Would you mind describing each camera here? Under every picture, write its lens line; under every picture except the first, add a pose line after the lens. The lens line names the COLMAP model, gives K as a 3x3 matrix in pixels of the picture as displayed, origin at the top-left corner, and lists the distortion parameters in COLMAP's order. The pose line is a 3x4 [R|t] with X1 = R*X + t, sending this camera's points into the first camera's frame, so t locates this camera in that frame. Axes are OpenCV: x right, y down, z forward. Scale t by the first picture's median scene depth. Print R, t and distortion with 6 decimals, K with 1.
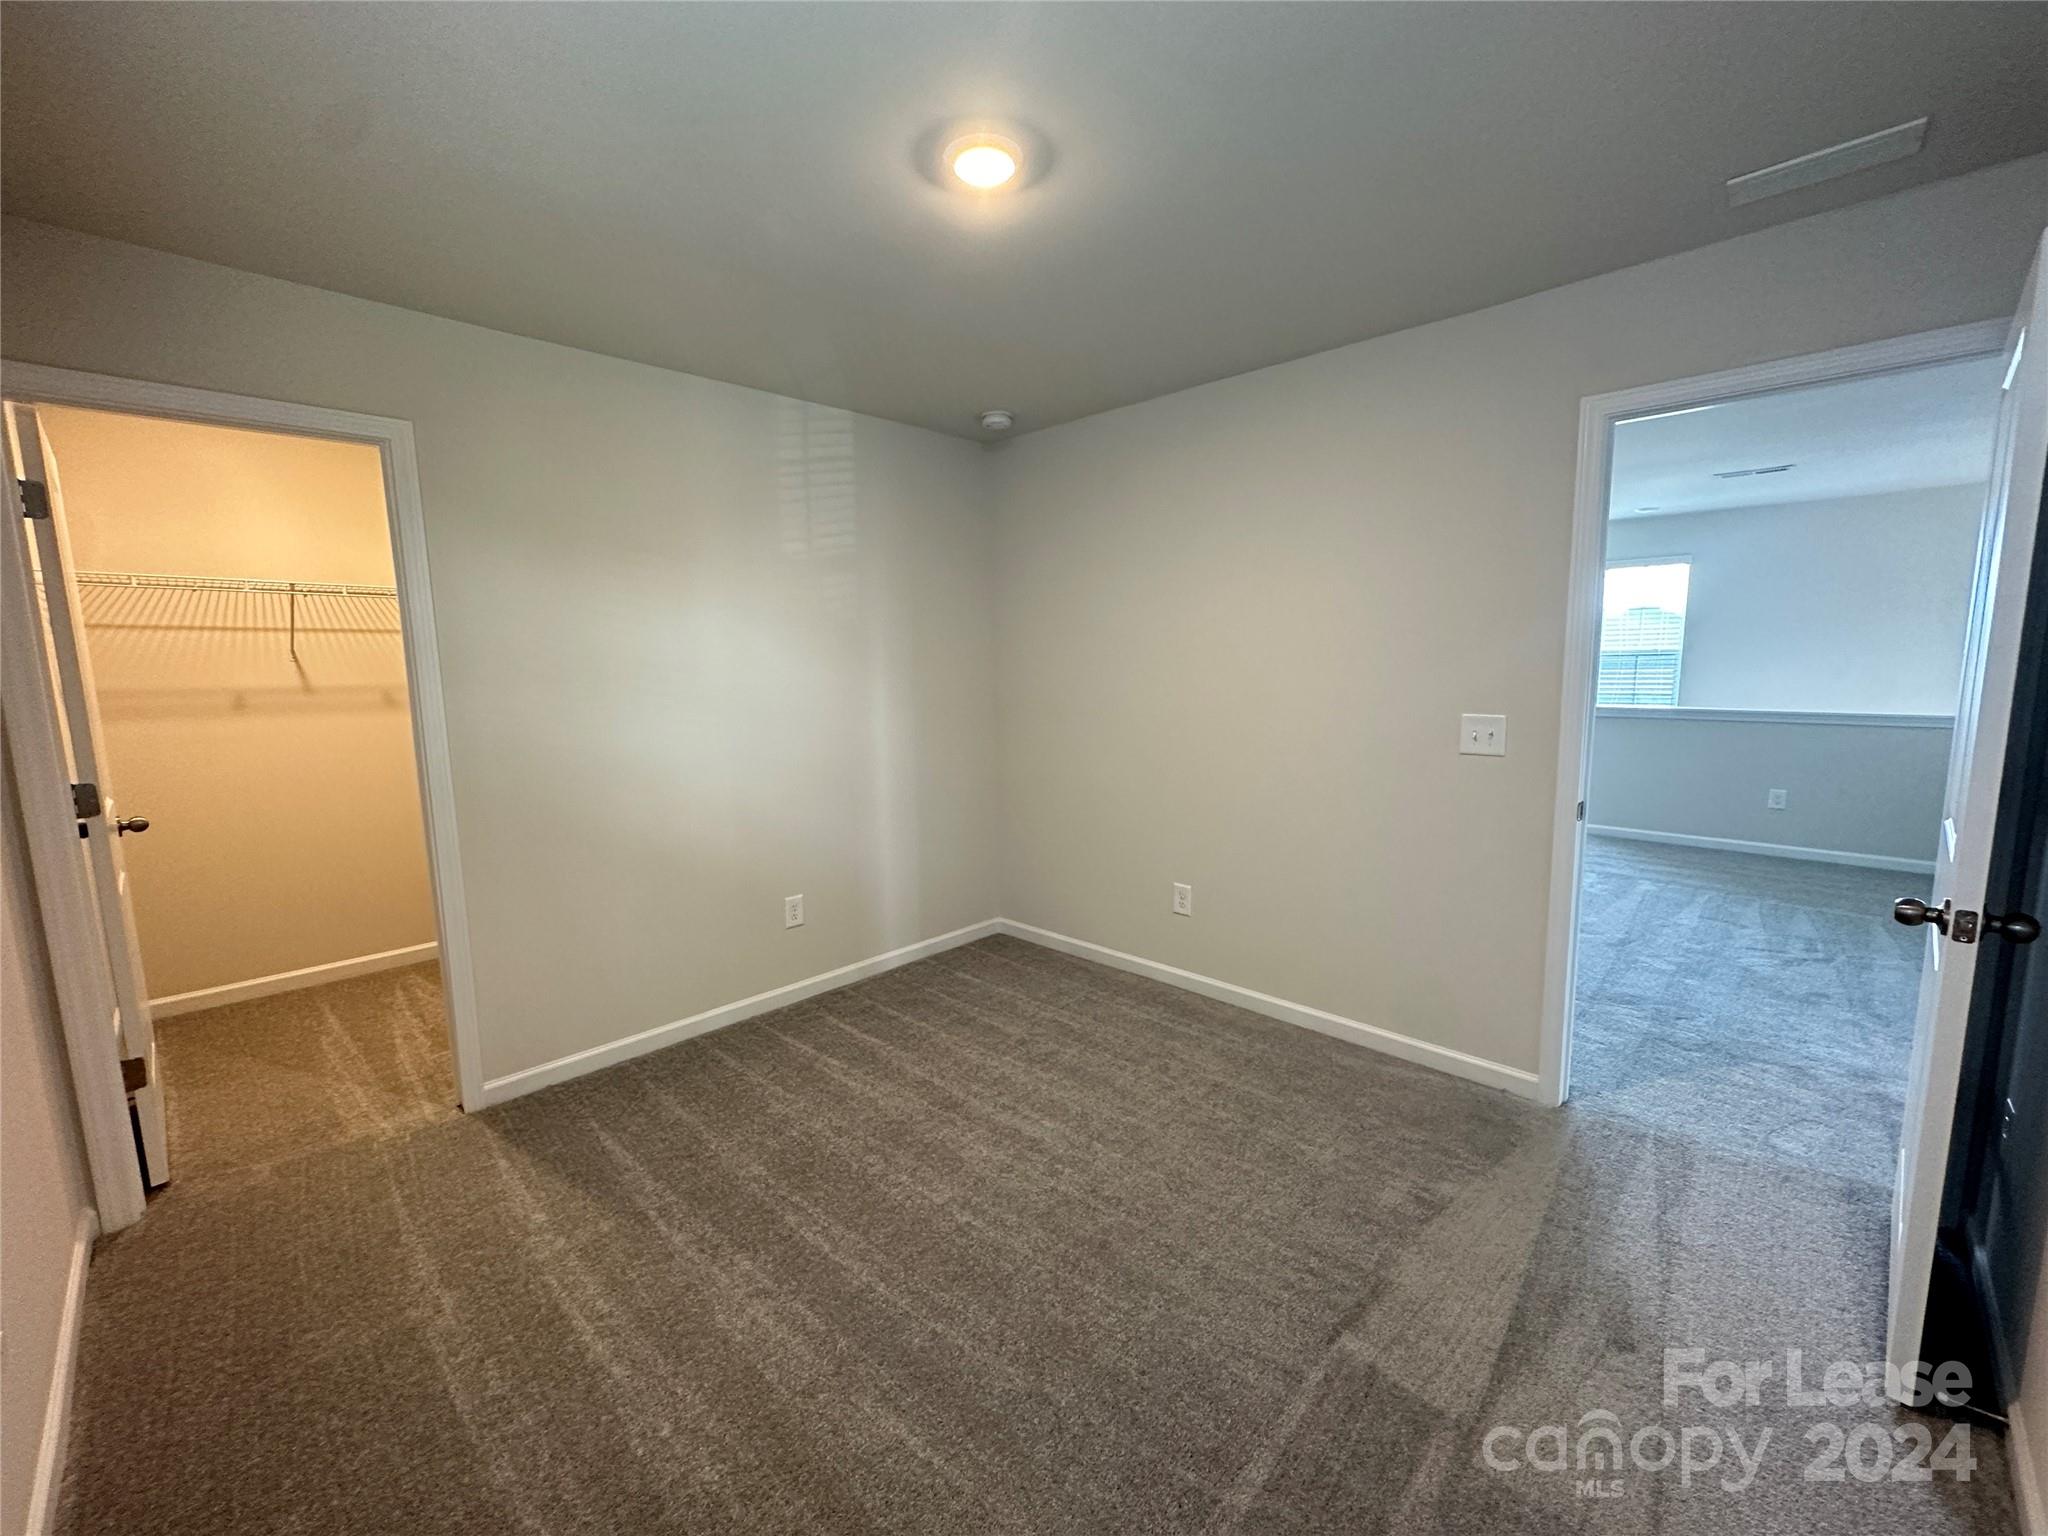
lens RADIAL K [[819.1, 0, 1025.5], [0, 819.1, 765.3], [0, 0, 1]] dist [-0.005368, -0.000493]
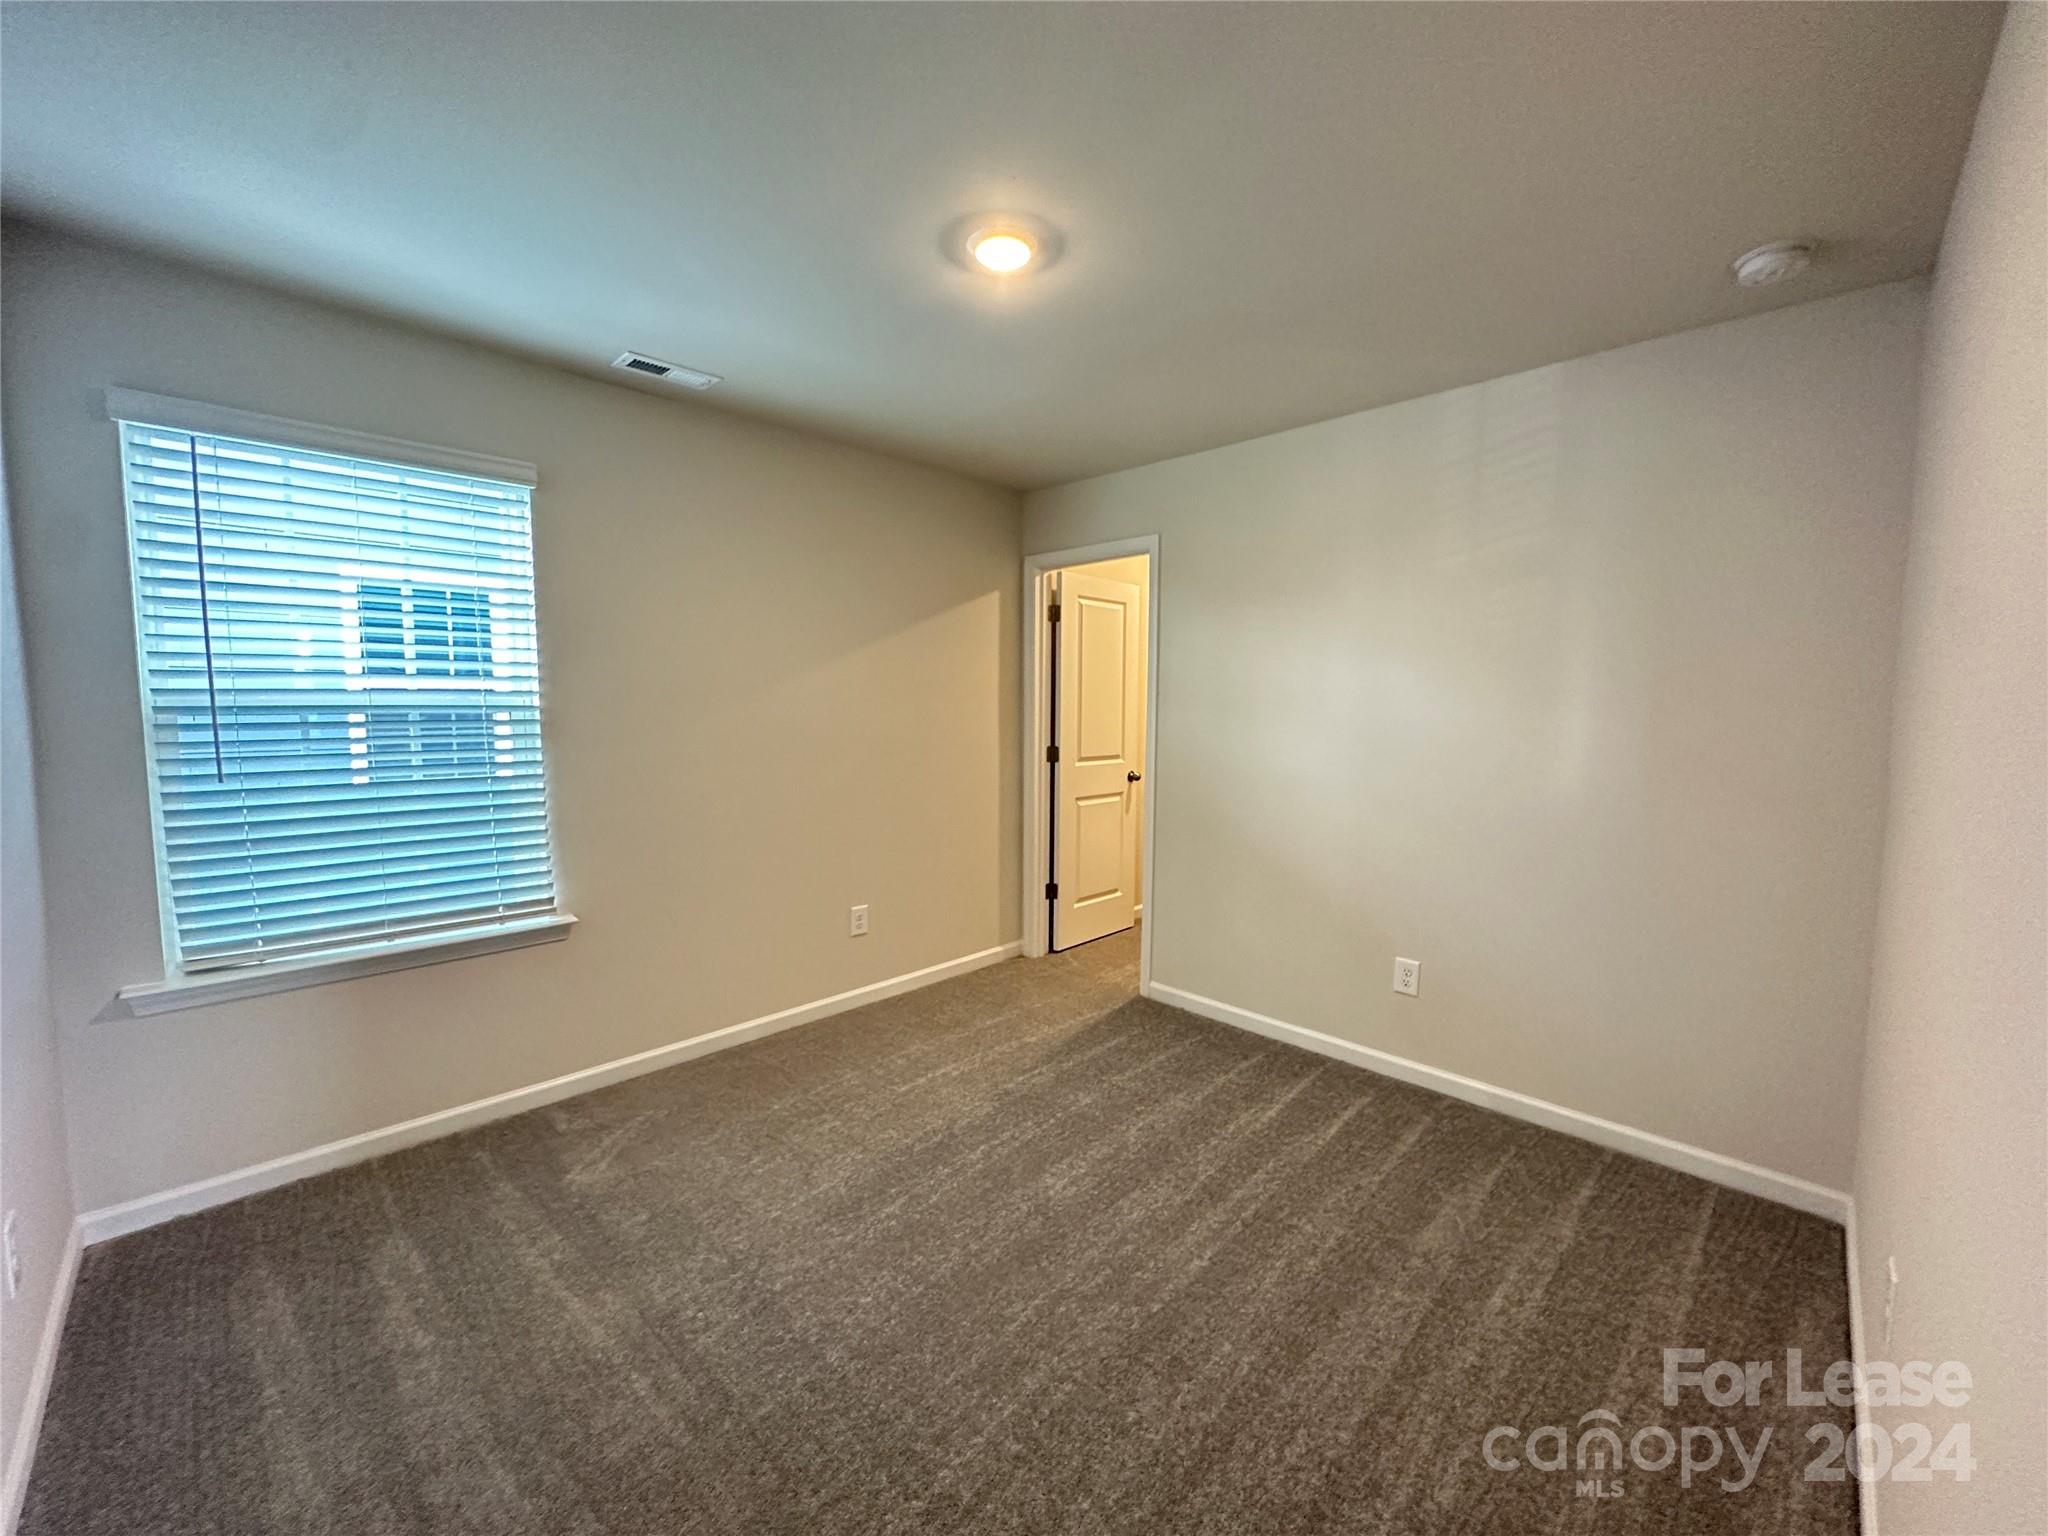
lens RADIAL K [[819.1, 0, 1025.5], [0, 819.1, 765.3], [0, 0, 1]] dist [-0.005368, -0.000493]
pose [[-0.018552, 0.097242, -0.995088, 0.690068], [-0.135356, 0.985852, 0.098863, -0.092011], [0.990623, 0.136525, -0.005127, 0.682165]]
